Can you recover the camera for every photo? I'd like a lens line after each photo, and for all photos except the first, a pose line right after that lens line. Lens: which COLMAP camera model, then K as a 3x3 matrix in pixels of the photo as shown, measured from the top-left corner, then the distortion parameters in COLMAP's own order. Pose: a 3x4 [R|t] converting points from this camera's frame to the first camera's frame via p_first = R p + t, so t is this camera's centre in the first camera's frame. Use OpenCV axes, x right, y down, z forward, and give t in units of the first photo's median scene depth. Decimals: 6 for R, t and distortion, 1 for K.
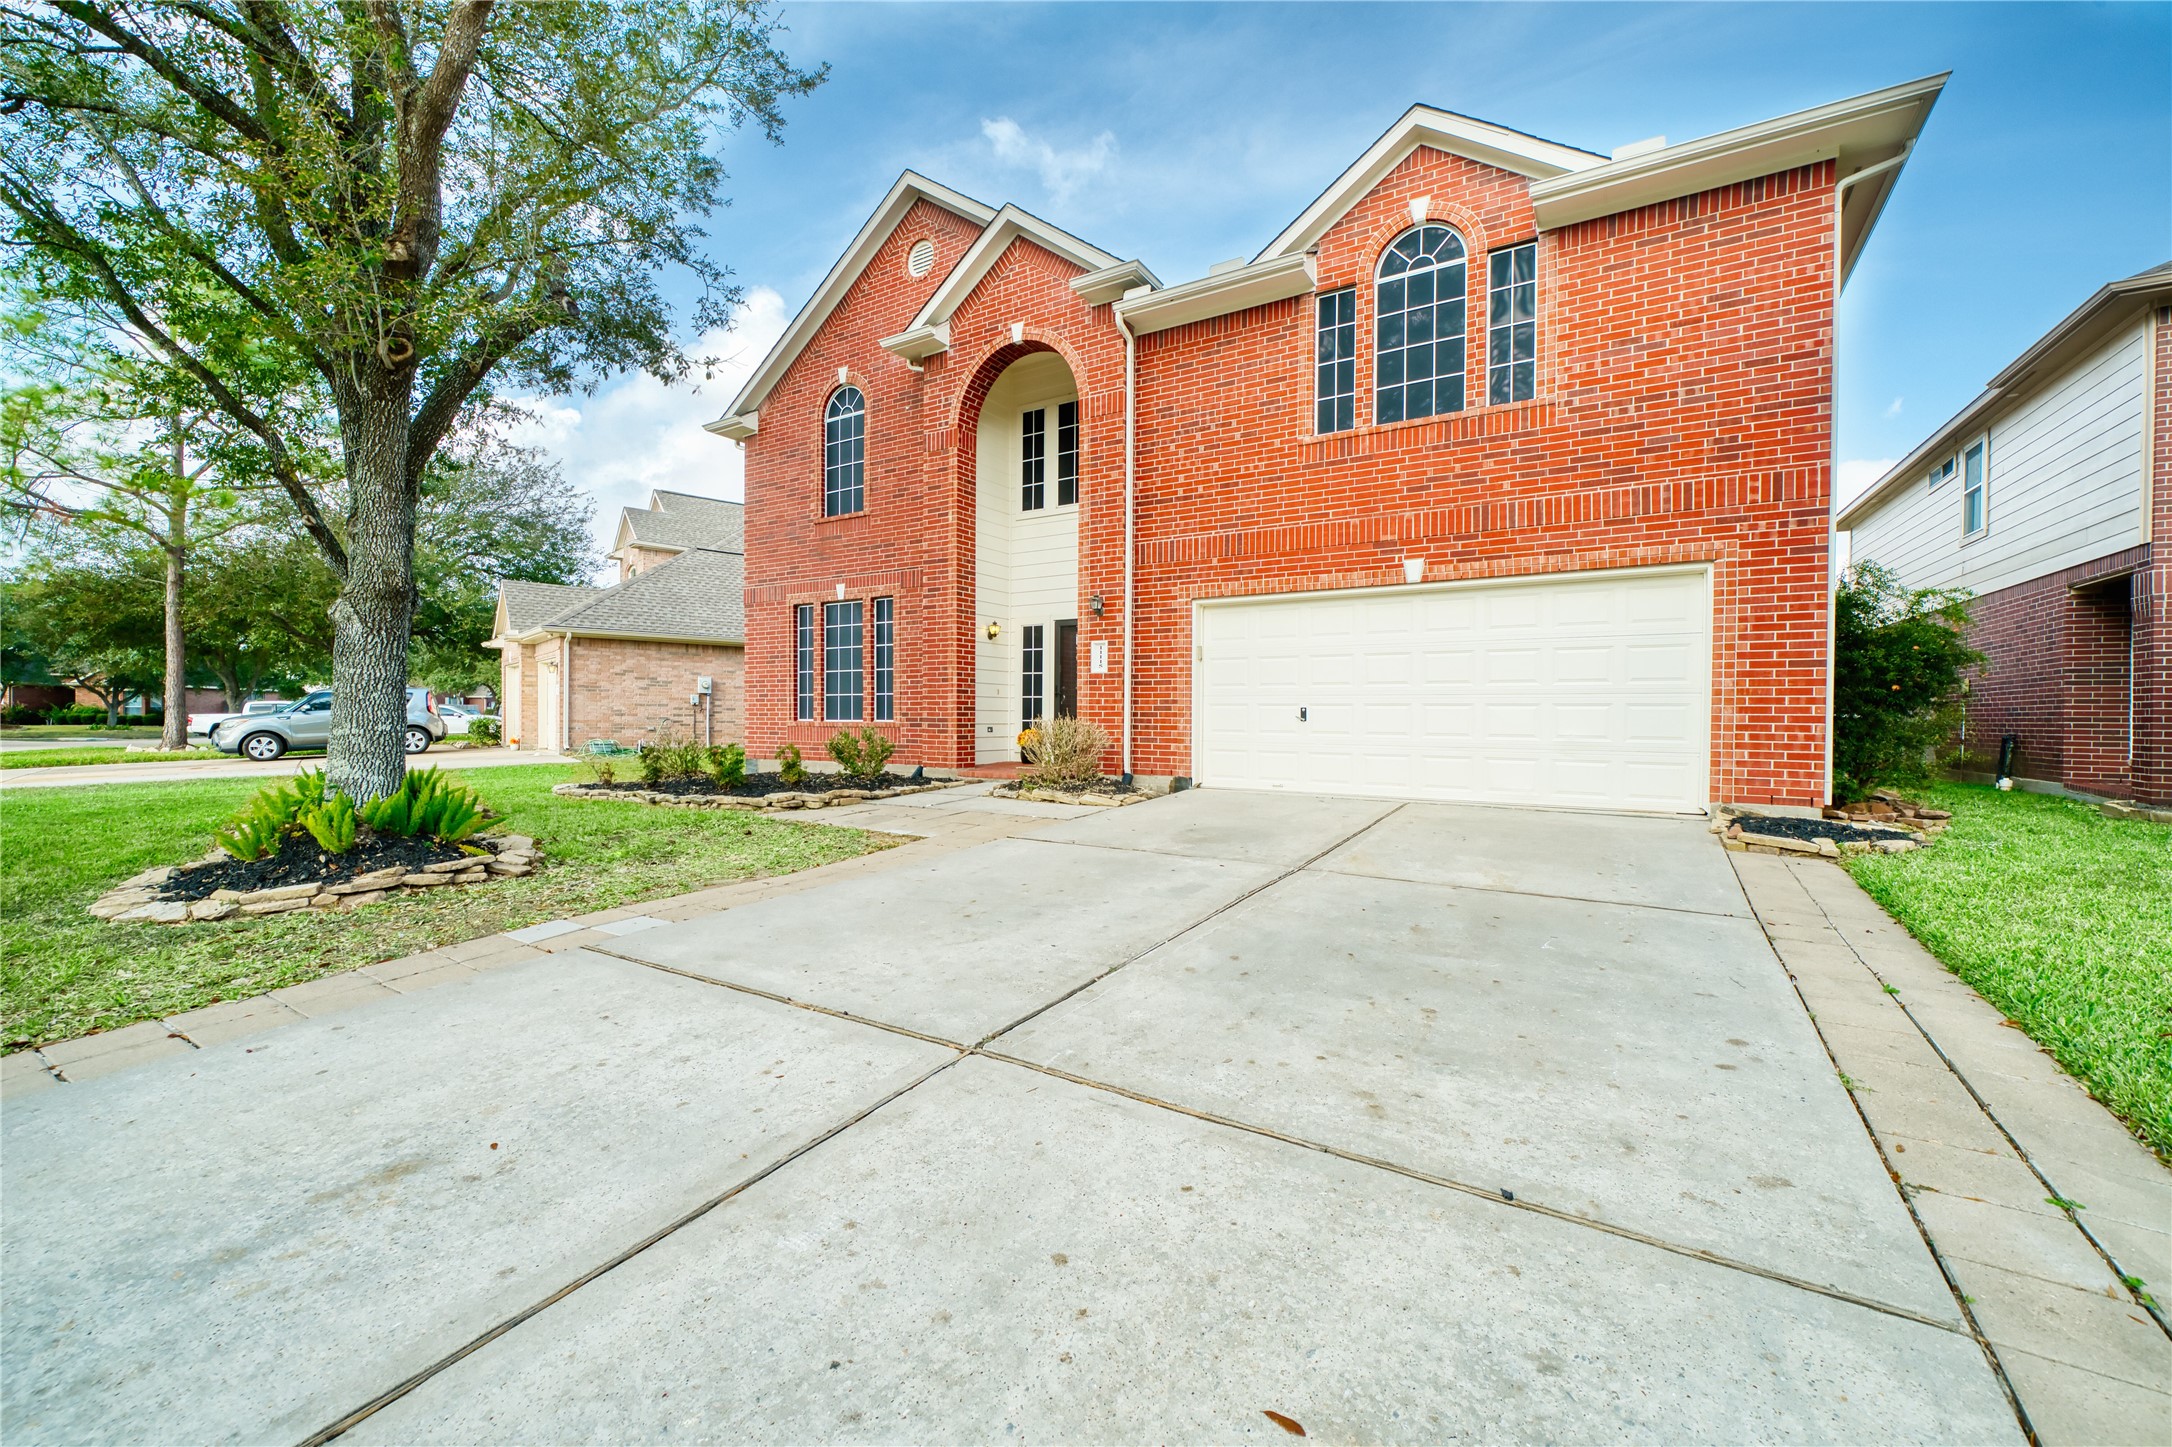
lens RADIAL K [[868.9, 0, 1088.0], [0, 868.9, 716.4], [0, 0, 1]] dist [0.002404, 0.000072]
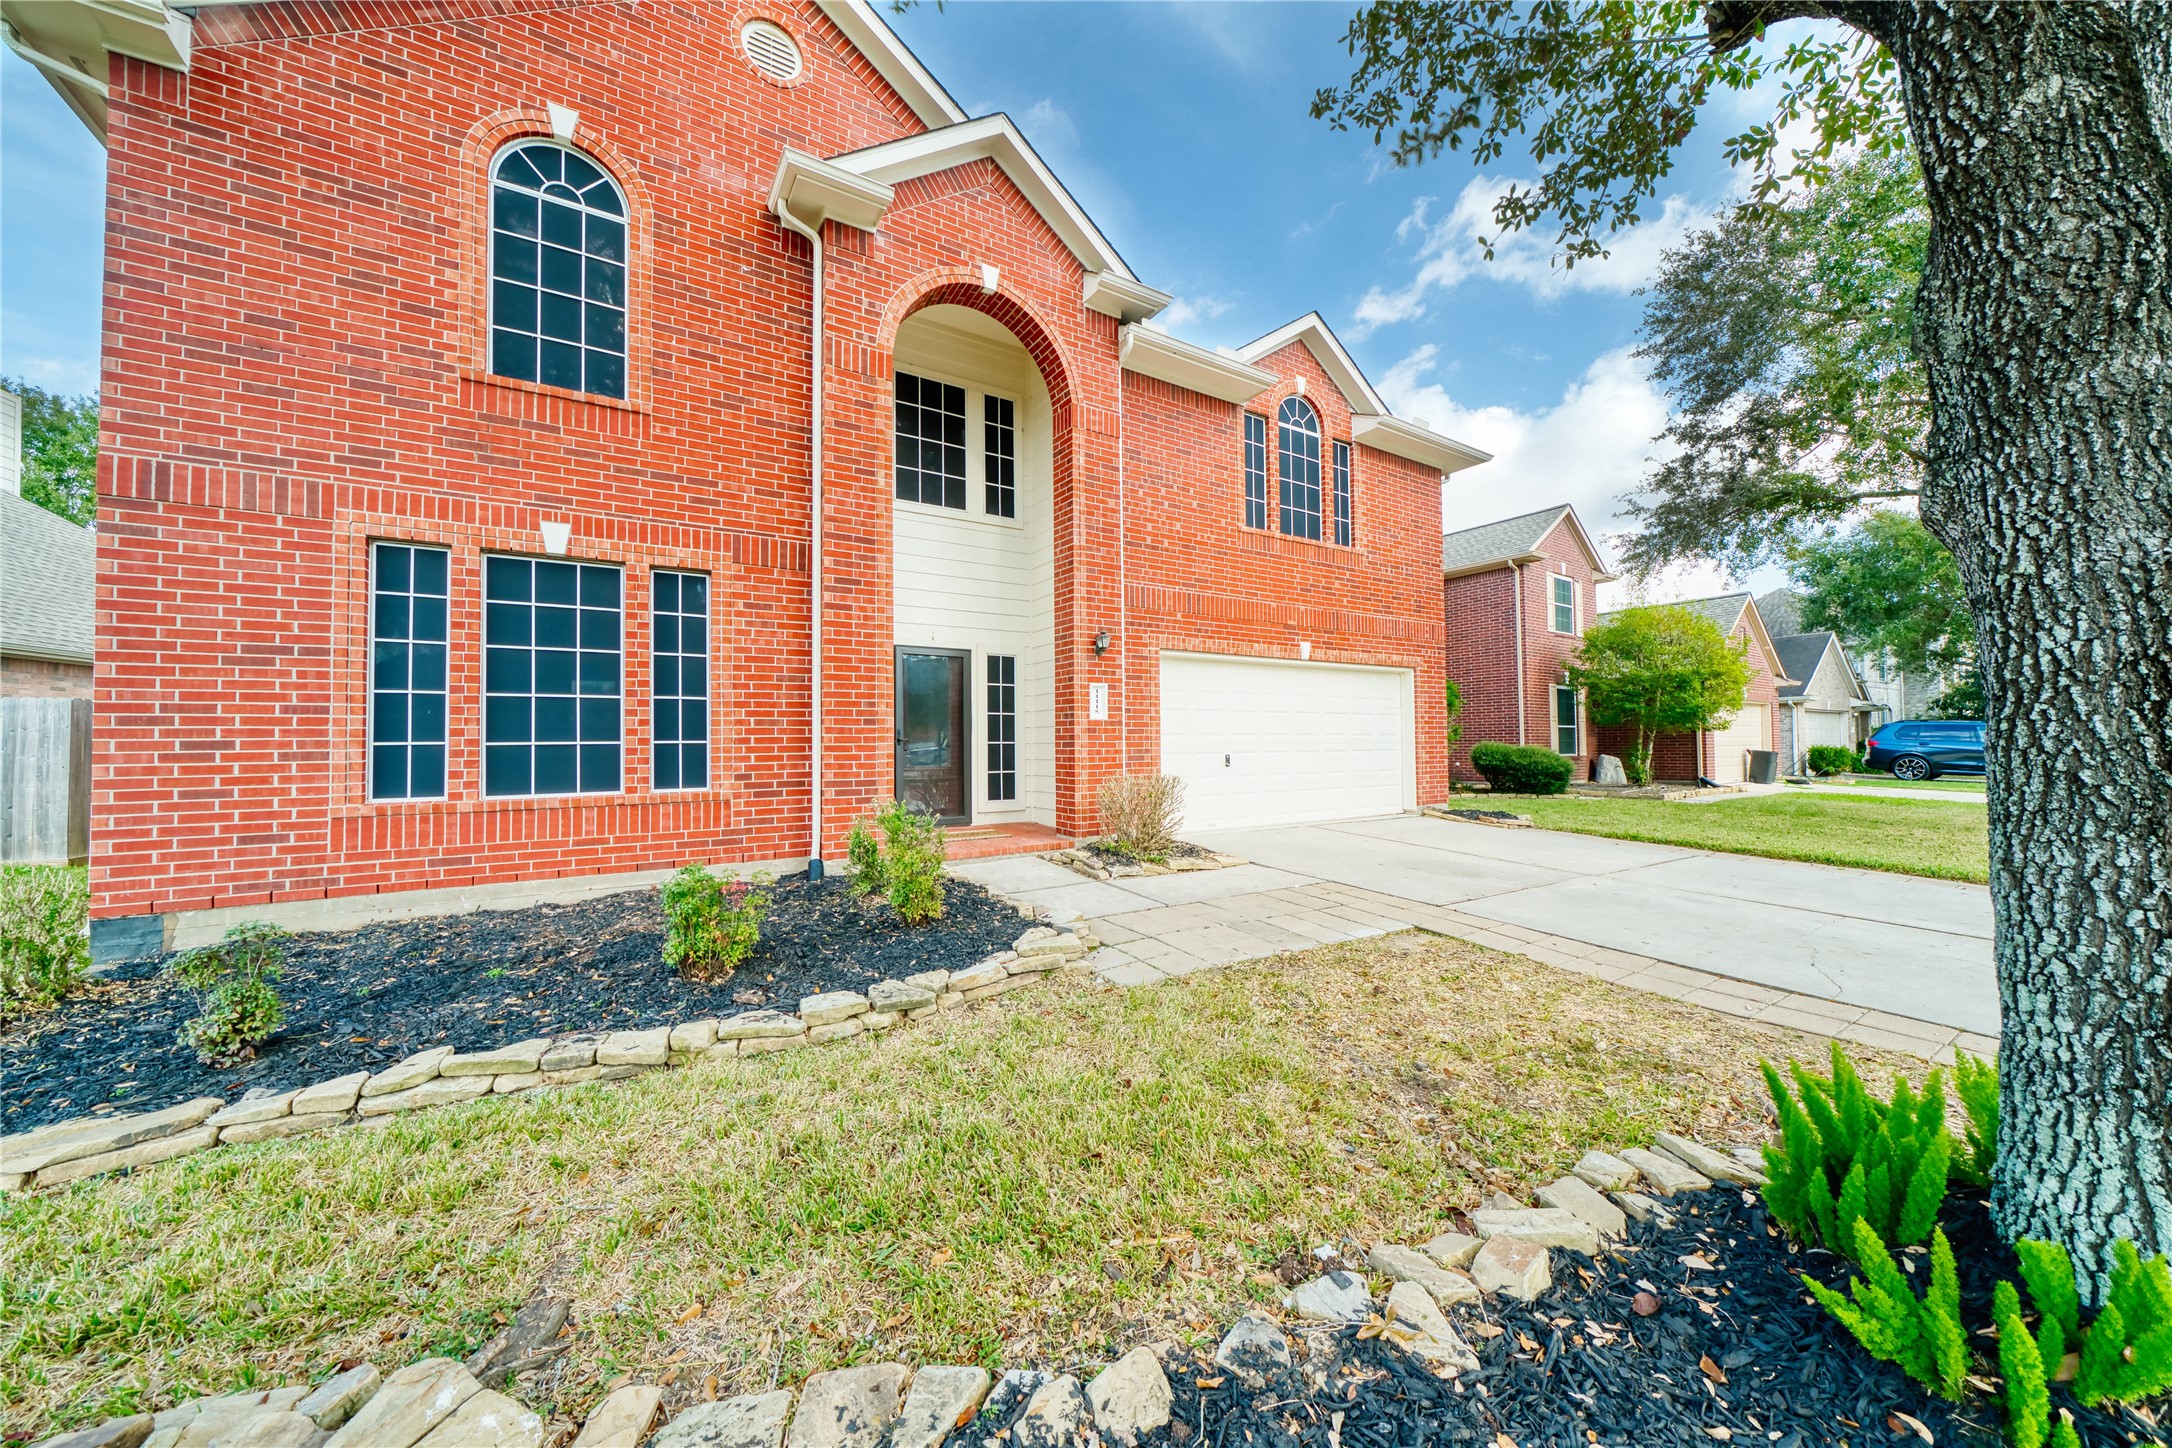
lens RADIAL K [[755.3, 0, 1083.2], [0, 755.3, 721.5], [0, 0, 1]] dist [-0.007371, 0.000267]
pose [[0.433883, 0.016878, 0.900811, -0.717984], [0.011423, 0.999641, -0.024232, -0.031117], [-0.900897, 0.020804, 0.433534, 0.713636]]
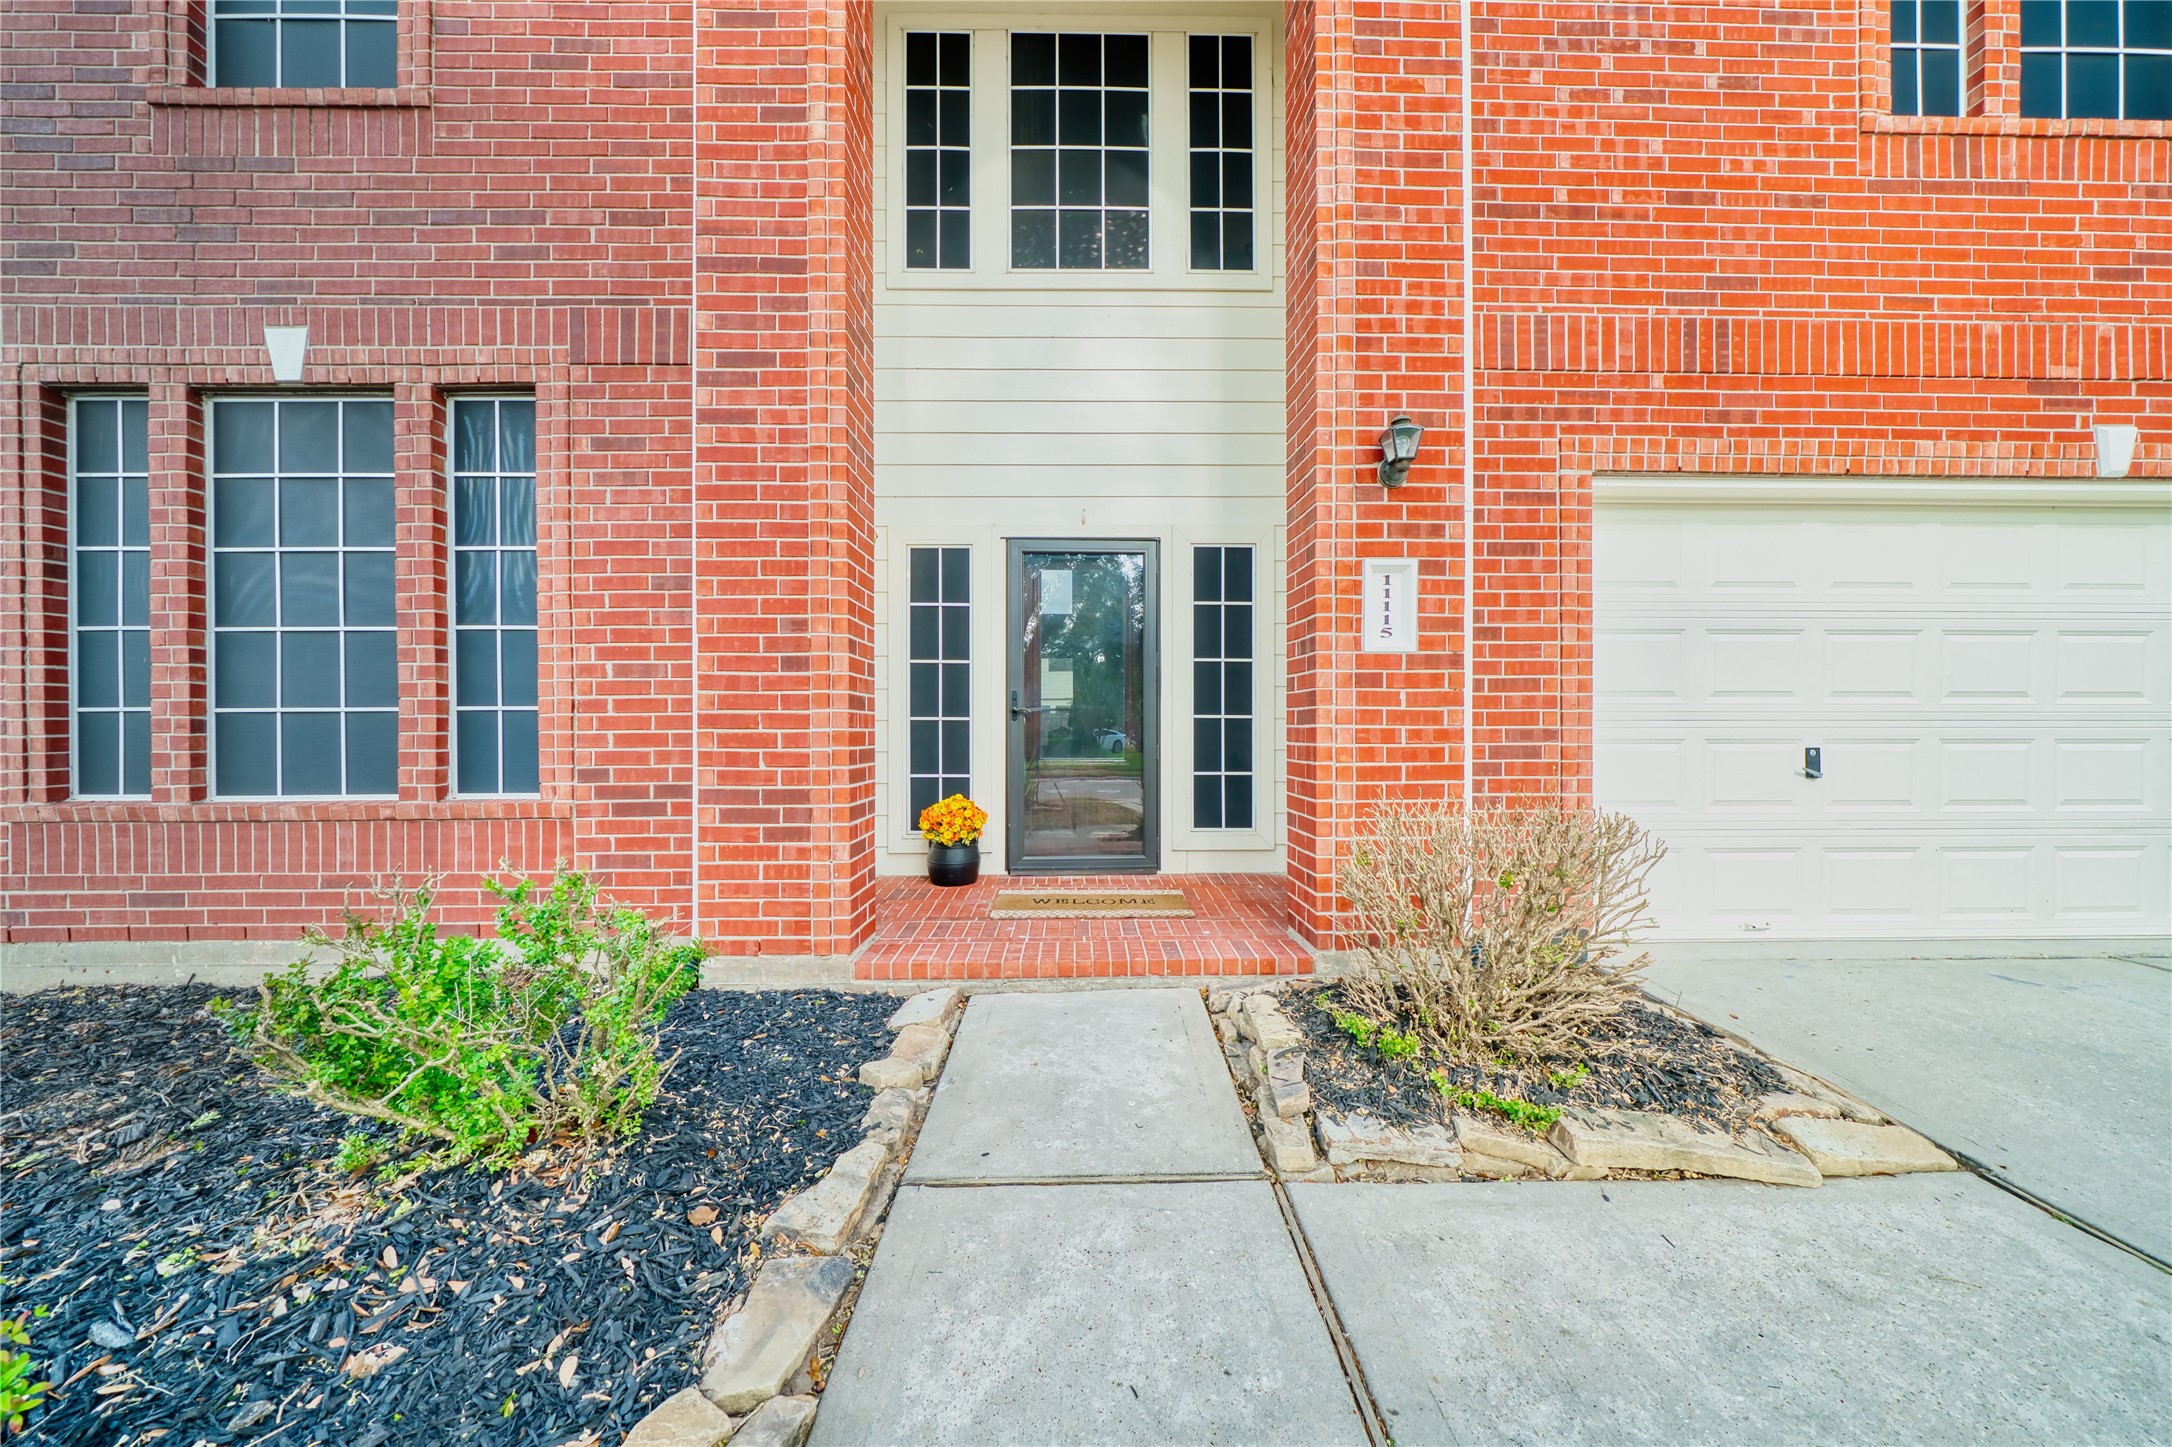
lens RADIAL K [[755.3, 0, 1087.6], [0, 755.3, 734.8], [0, 0, 1]] dist [-0.007371, 0.000267]
pose [[0.837605, -0.010799, 0.546169, -0.262429], [0.007805, 0.999939, 0.007802, -0.021619], [-0.546220, -0.002272, 0.837639, 0.853817]]
